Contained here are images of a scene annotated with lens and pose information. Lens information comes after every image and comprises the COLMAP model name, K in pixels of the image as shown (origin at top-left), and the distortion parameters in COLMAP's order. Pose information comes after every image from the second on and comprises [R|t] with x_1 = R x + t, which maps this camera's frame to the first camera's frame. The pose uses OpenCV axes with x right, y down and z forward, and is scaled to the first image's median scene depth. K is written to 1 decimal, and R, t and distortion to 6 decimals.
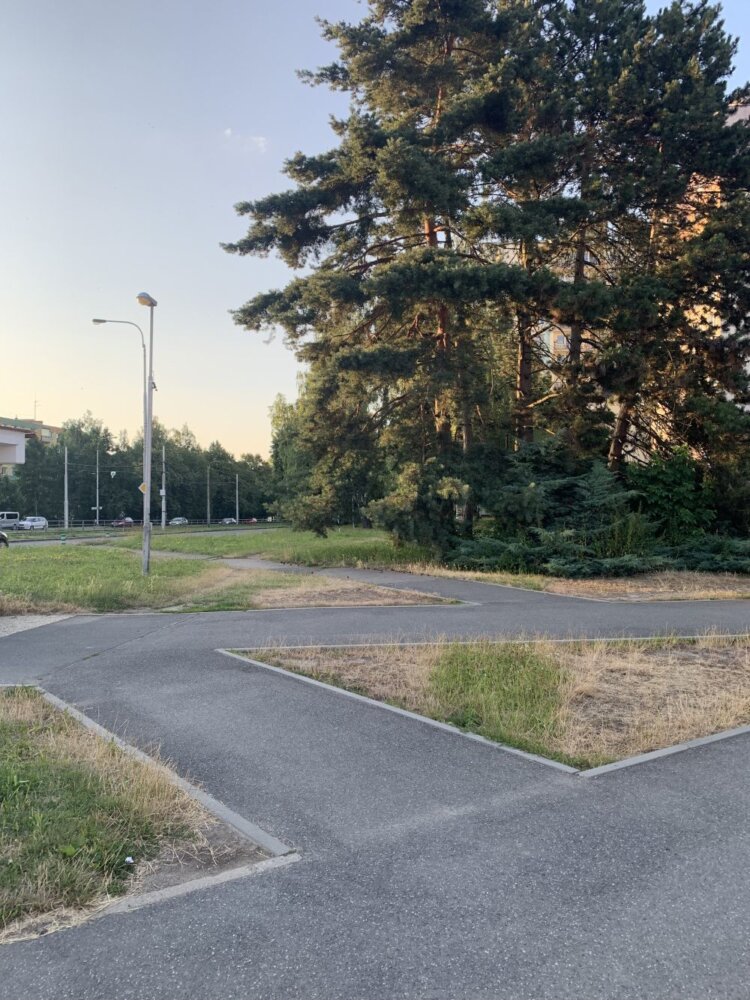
lens RADIAL K [[759.6, 0, 375.0], [0, 759.6, 500.0], [0, 0, 1]] dist [-0.008982, -0.008351]
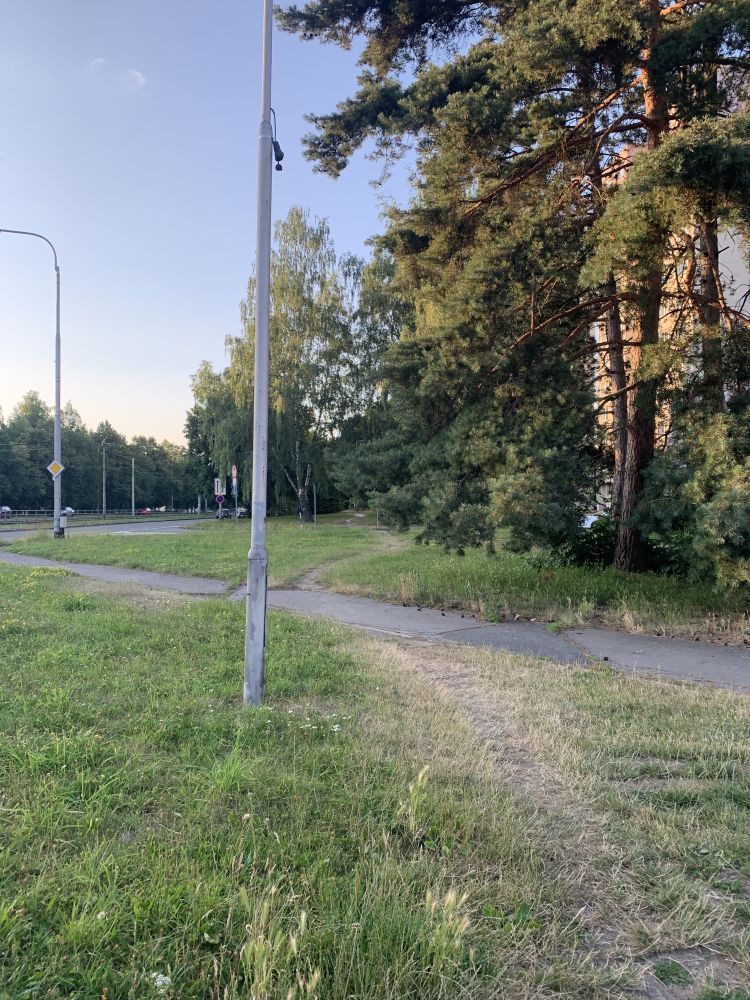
lens RADIAL K [[759.6, 0, 375.0], [0, 759.6, 500.0], [0, 0, 1]] dist [-0.008982, -0.008351]
pose [[0.988411, 0.009114, 0.151526, -0.065660], [-0.011202, 0.999854, 0.012927, 0.000804], [-0.151386, -0.014475, 0.988369, 0.142633]]
